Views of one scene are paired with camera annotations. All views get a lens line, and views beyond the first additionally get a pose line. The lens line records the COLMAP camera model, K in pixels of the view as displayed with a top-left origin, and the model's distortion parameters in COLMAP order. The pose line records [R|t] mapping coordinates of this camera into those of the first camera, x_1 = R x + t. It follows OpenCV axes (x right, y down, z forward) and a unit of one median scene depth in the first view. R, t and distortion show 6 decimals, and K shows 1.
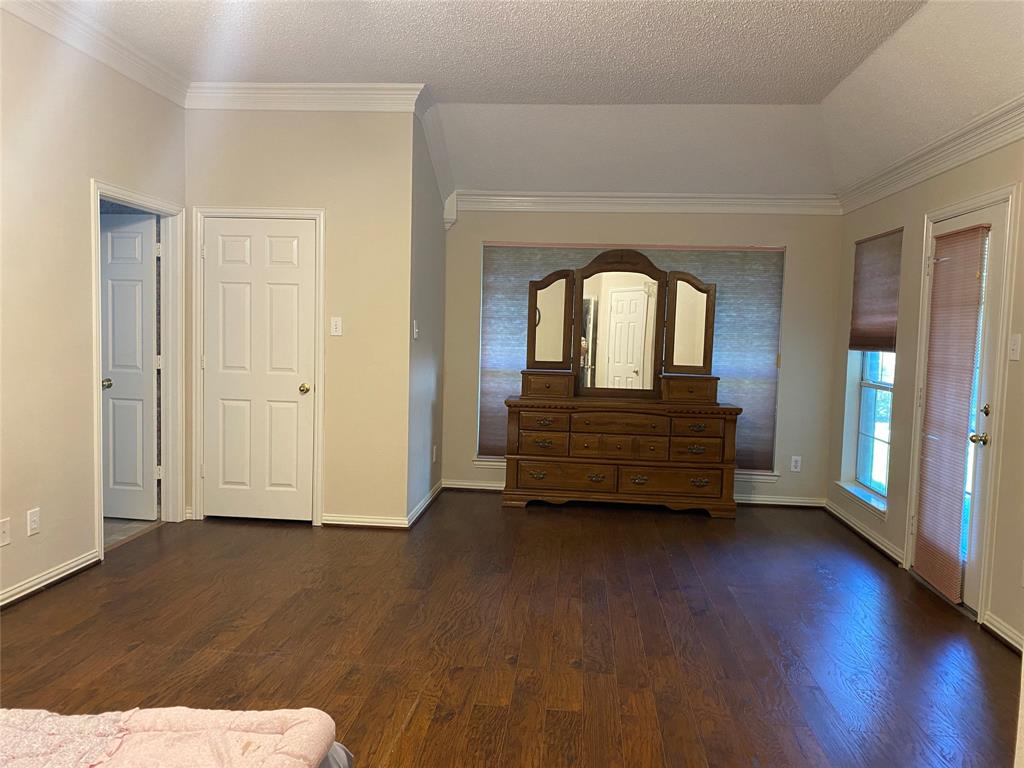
lens RADIAL K [[779.3, 0, 507.0], [0, 779.3, 384.6], [0, 0, 1]] dist [0.120446, -0.230882]
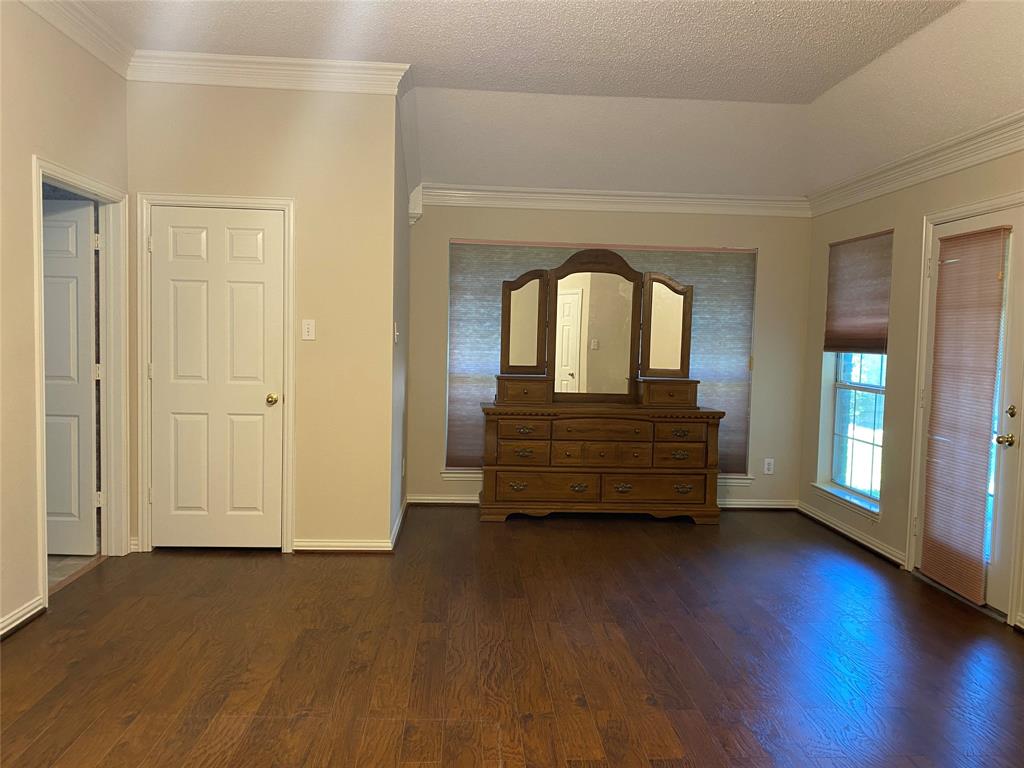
lens RADIAL K [[780.8, 0, 509.4], [0, 780.8, 382.3], [0, 0, 1]] dist [0.119823, -0.200626]
pose [[0.988198, -0.013107, 0.152620, -0.115753], [0.014025, 0.999889, -0.004936, -0.005595], [-0.152538, 0.007018, 0.988273, 0.067235]]
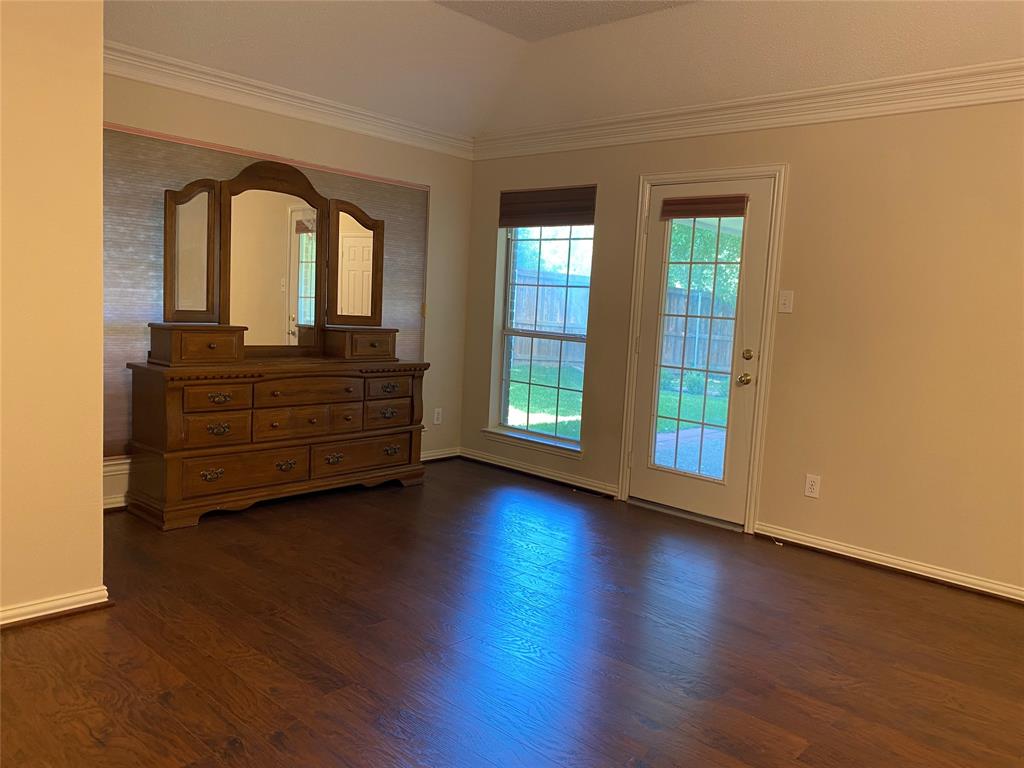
lens RADIAL K [[780.8, 0, 509.4], [0, 780.8, 382.3], [0, 0, 1]] dist [0.119823, -0.200626]
pose [[0.605351, -0.078204, 0.792107, -0.361633], [0.019694, 0.996329, 0.083316, -0.020851], [-0.795715, -0.034835, 0.604669, 0.372083]]
